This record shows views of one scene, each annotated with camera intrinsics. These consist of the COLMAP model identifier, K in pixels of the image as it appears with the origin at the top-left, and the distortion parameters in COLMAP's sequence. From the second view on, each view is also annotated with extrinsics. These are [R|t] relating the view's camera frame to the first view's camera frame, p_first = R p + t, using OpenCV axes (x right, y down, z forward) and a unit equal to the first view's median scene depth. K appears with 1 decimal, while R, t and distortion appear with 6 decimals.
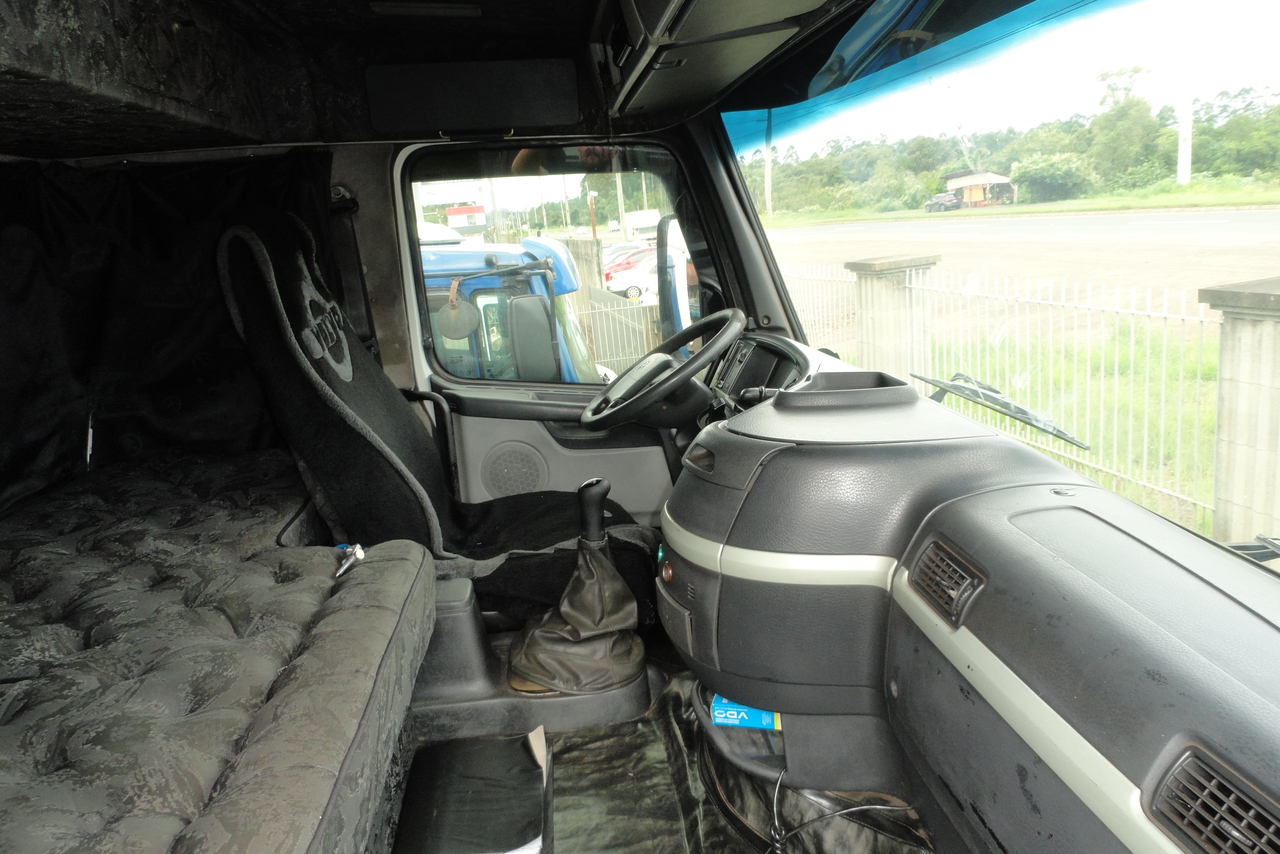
lens RADIAL K [[888.7, 0, 640.0], [0, 888.7, 427.0], [0, 0, 1]] dist [0.002006, 0.005359]
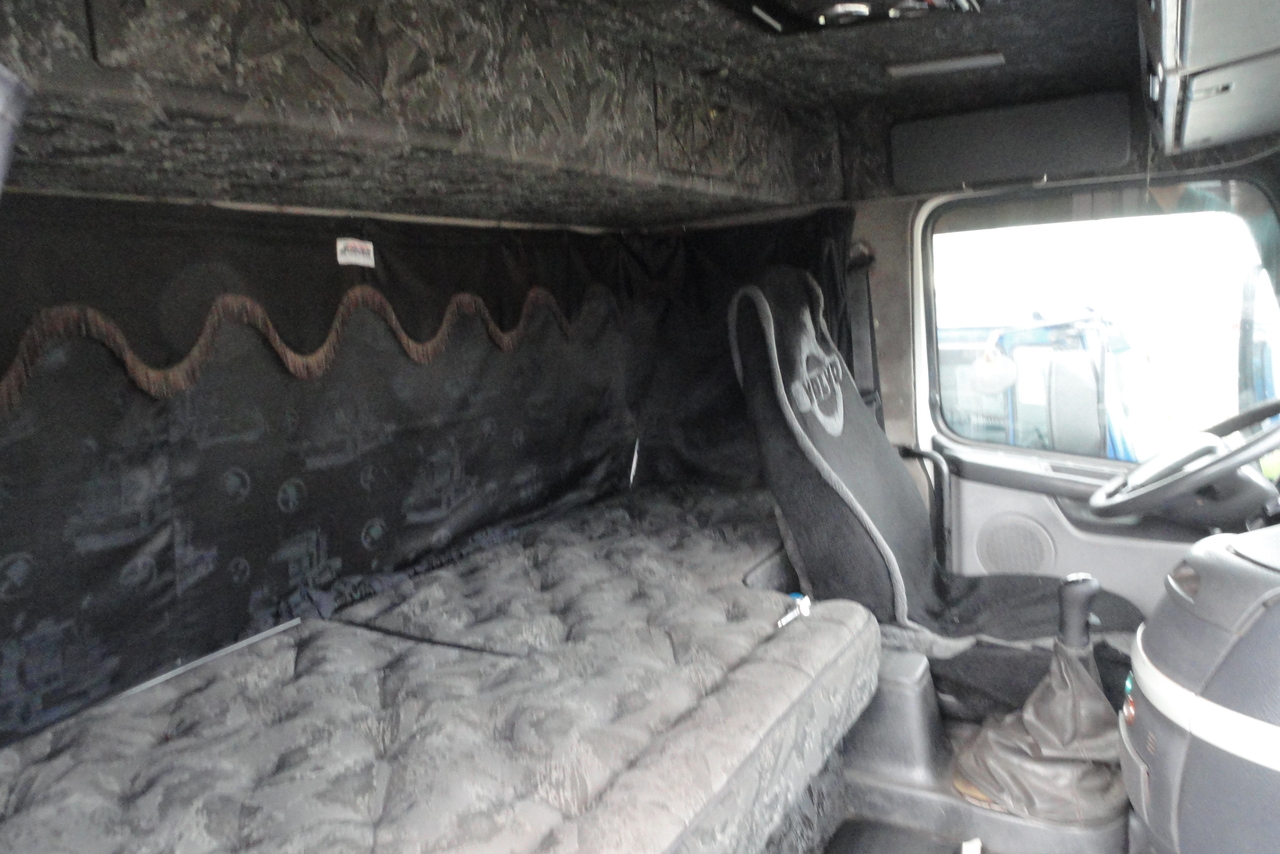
lens RADIAL K [[891.0, 0, 640.0], [0, 891.0, 427.0], [0, 0, 1]] dist [-0.000925, -0.003310]
pose [[0.812631, 0.088355, -0.576043, 0.086871], [-0.115745, 0.993219, -0.010941, -0.025905], [0.571170, 0.075565, 0.817347, 0.042478]]
